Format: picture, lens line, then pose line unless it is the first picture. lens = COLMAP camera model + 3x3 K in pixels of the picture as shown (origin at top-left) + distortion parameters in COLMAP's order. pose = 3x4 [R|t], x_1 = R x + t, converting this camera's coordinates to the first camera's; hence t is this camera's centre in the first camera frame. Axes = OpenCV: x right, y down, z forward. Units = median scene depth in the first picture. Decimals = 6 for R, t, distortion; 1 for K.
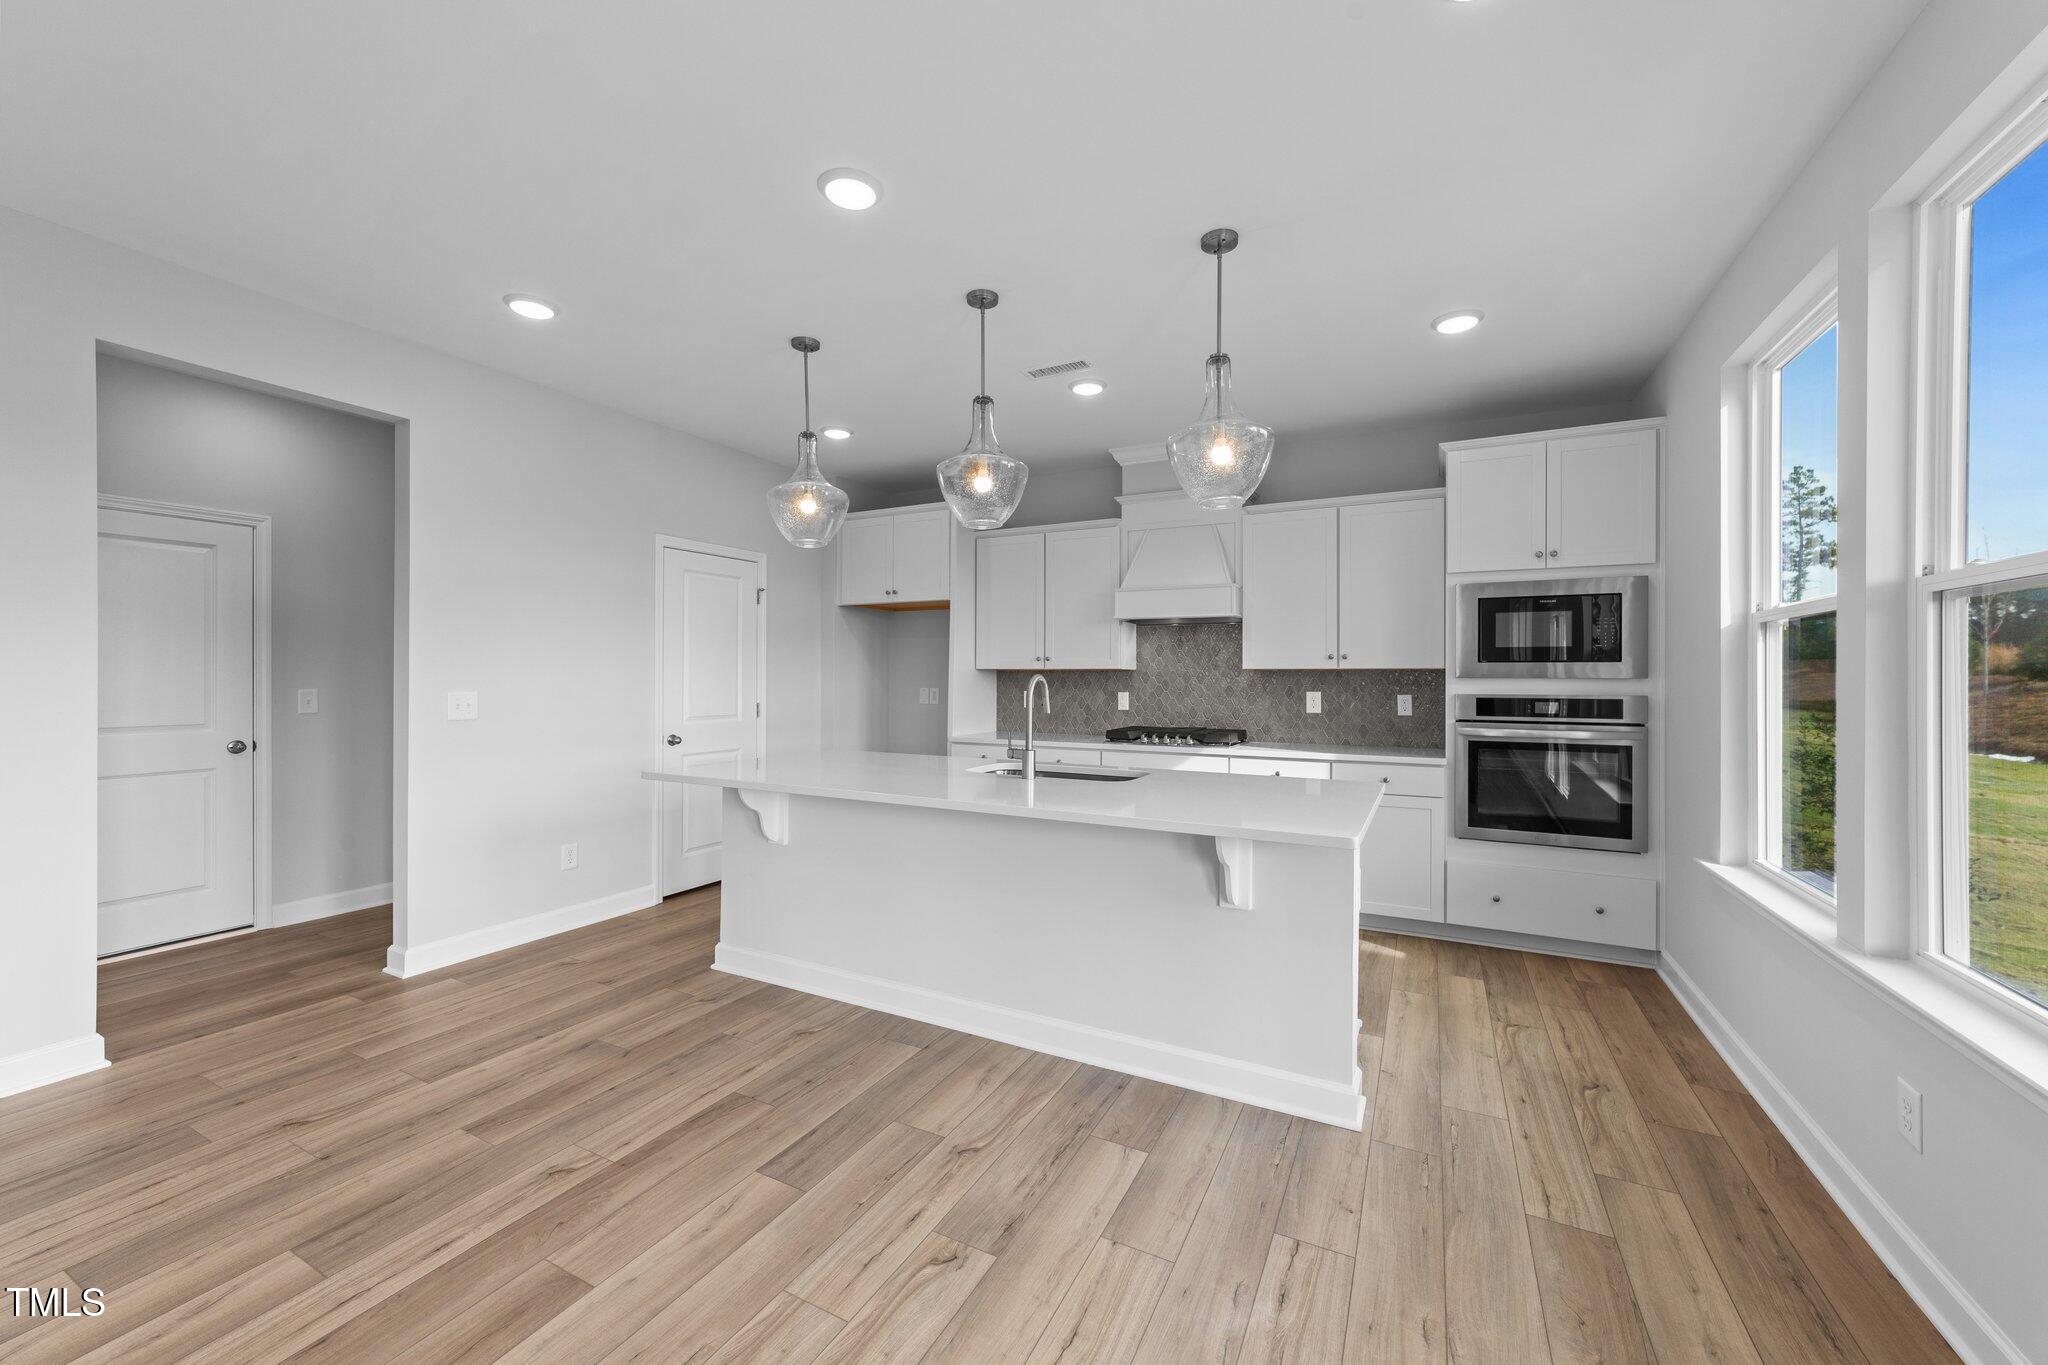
lens RADIAL K [[786.9, 0, 1025.0], [0, 786.9, 678.9], [0, 0, 1]] dist [-0.014564, 0.007174]
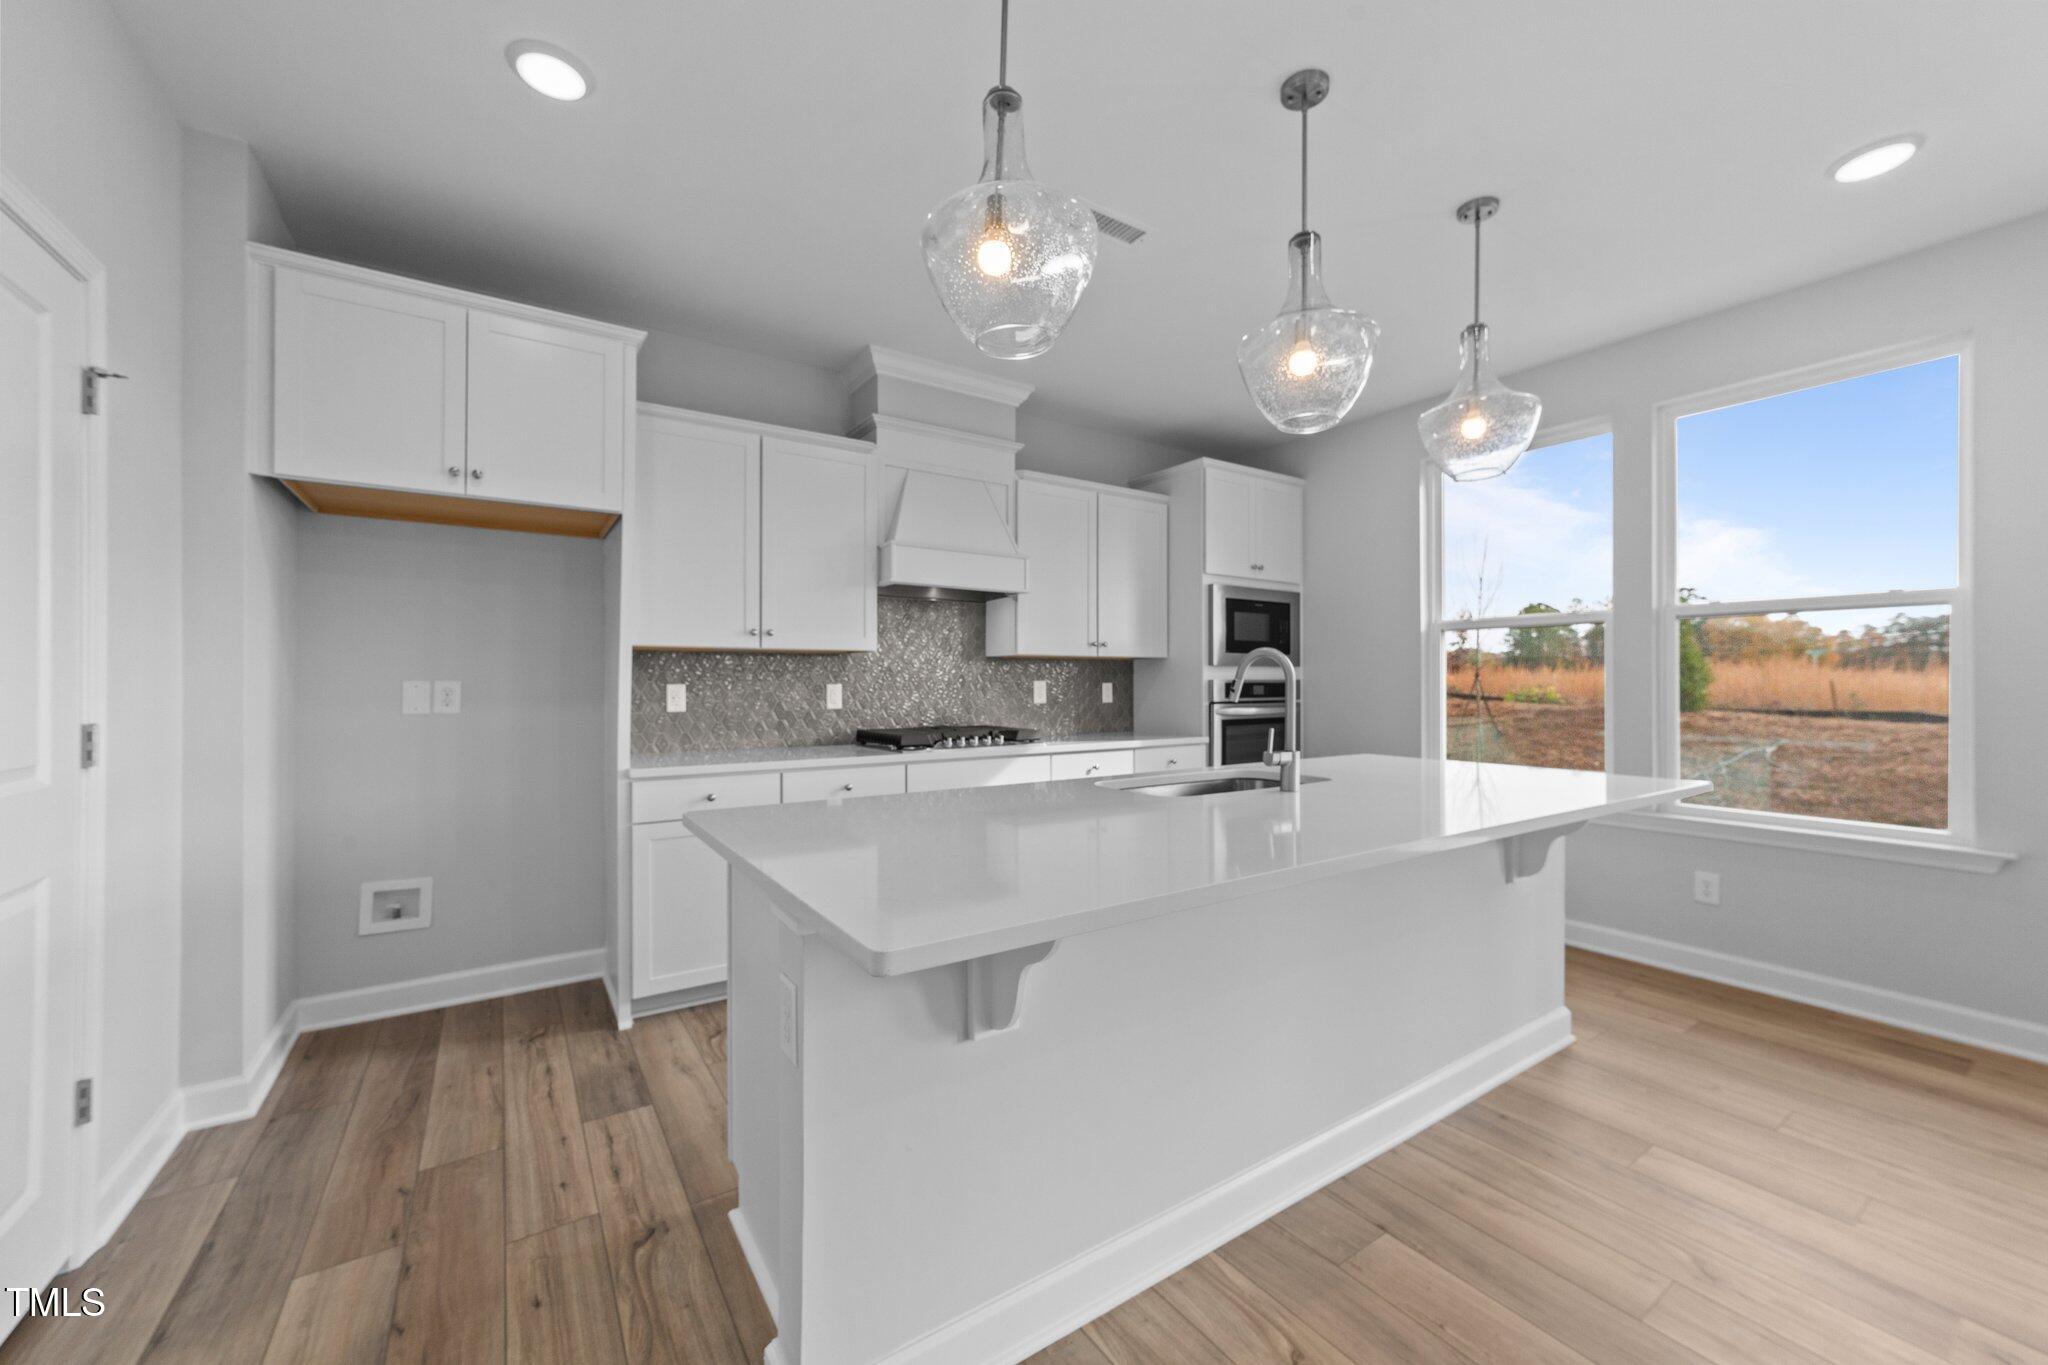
lens RADIAL K [[786.9, 0, 1023.9], [0, 786.9, 685.9], [0, 0, 1]] dist [-0.014564, 0.007174]
pose [[0.478101, -0.007278, 0.878275, -0.518334], [0.004629, 0.999973, 0.005767, 0.018281], [-0.878293, 0.001308, 0.478122, 0.606594]]
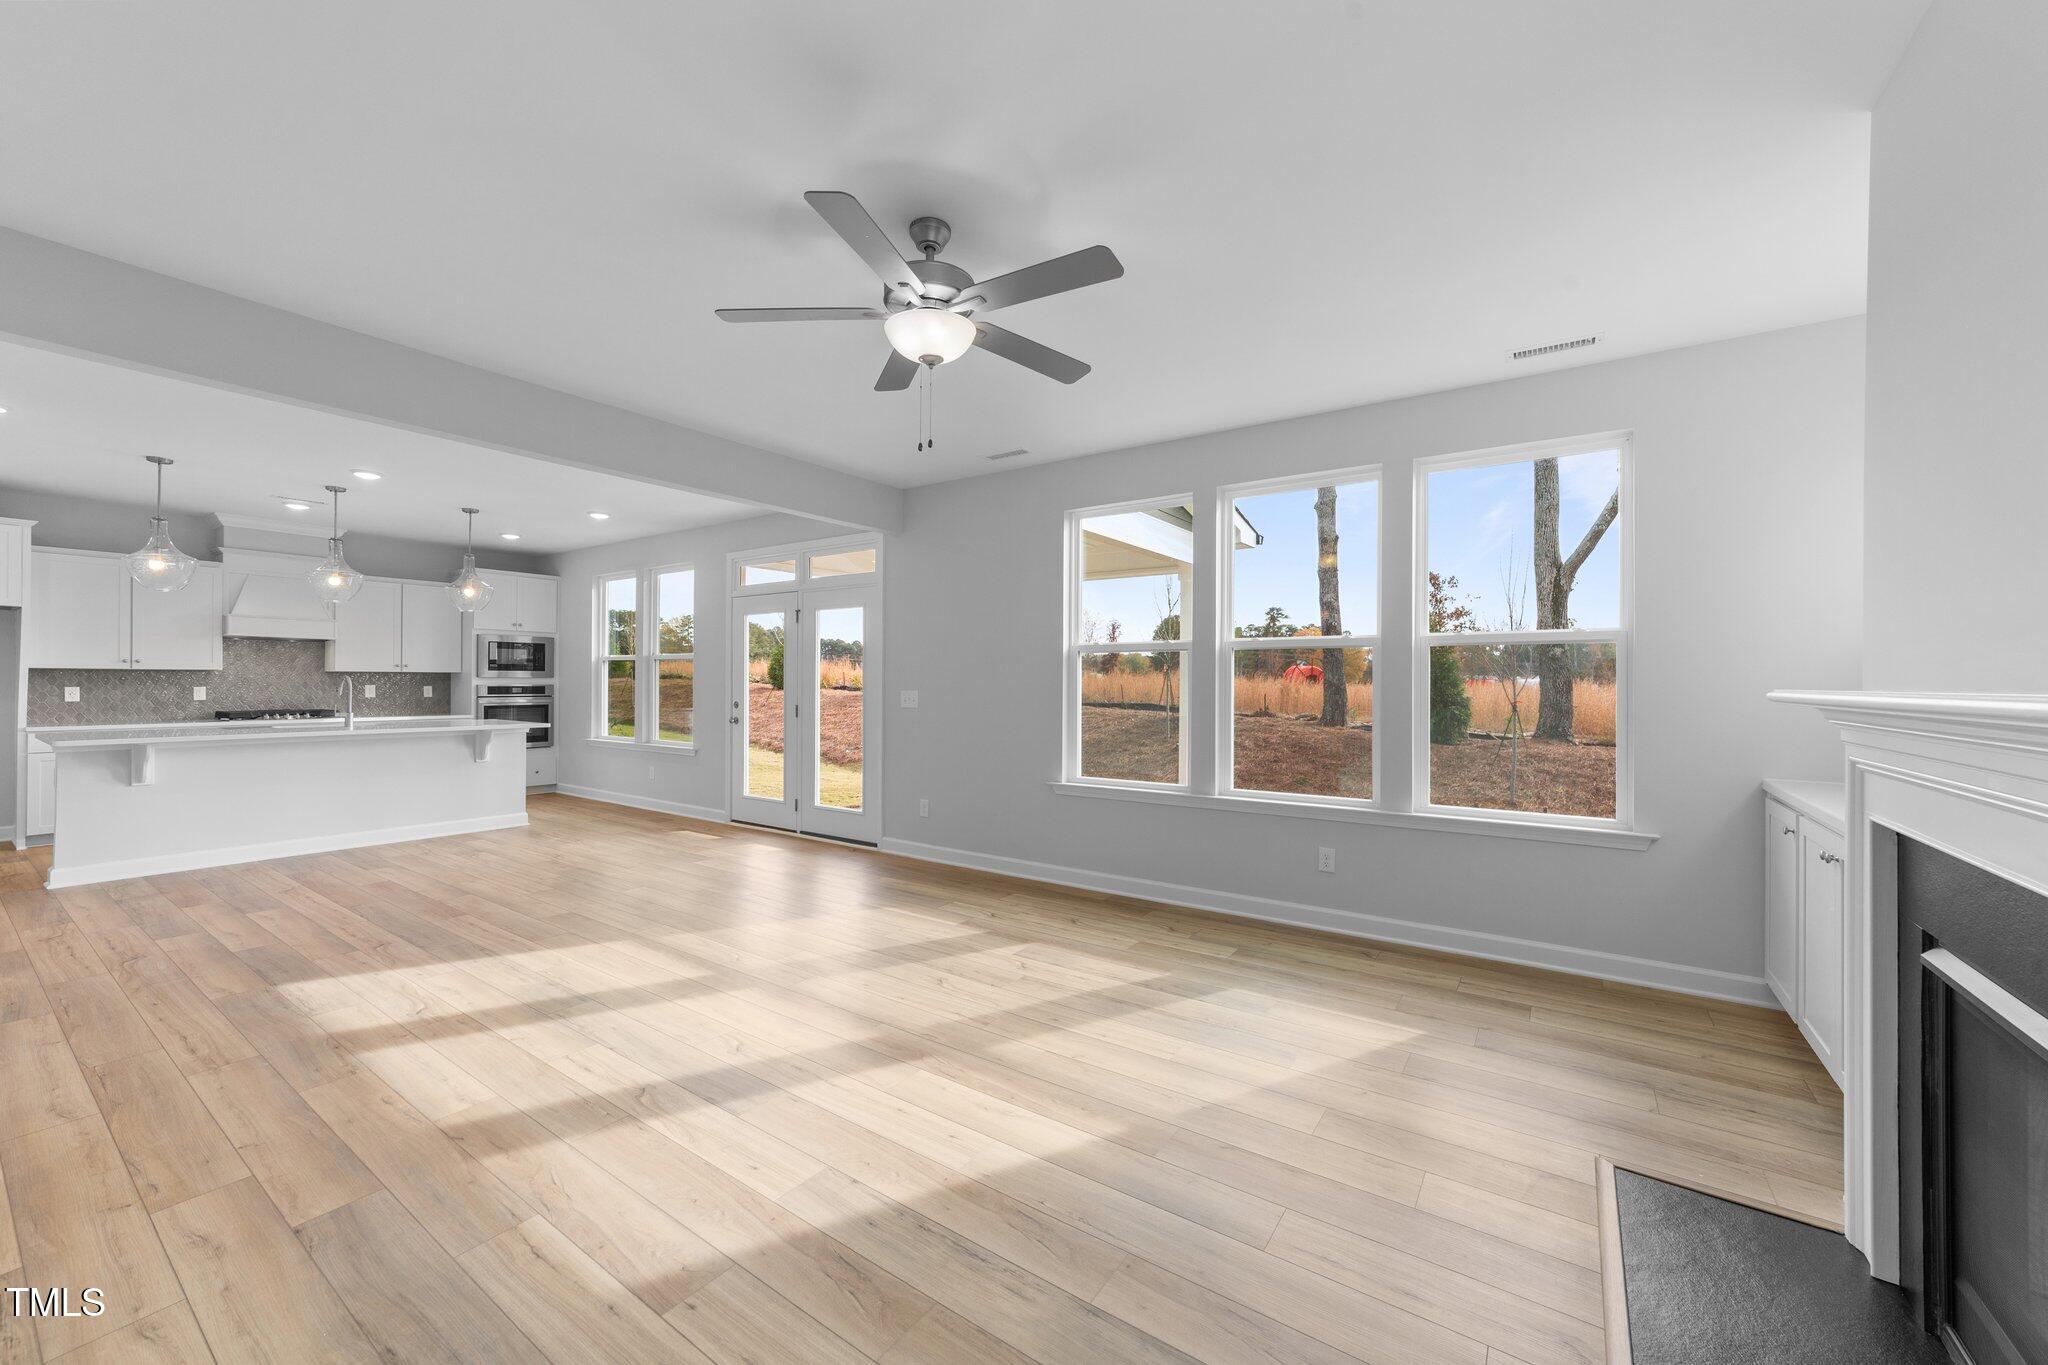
lens RADIAL K [[786.9, 0, 1030.1], [0, 786.9, 681.6], [0, 0, 1]] dist [-0.014564, 0.007174]
pose [[0.123319, -0.002333, 0.992364, -1.237415], [-0.001978, 0.999995, 0.002597, 0.001842], [-0.992365, -0.002283, 0.123314, -0.688143]]
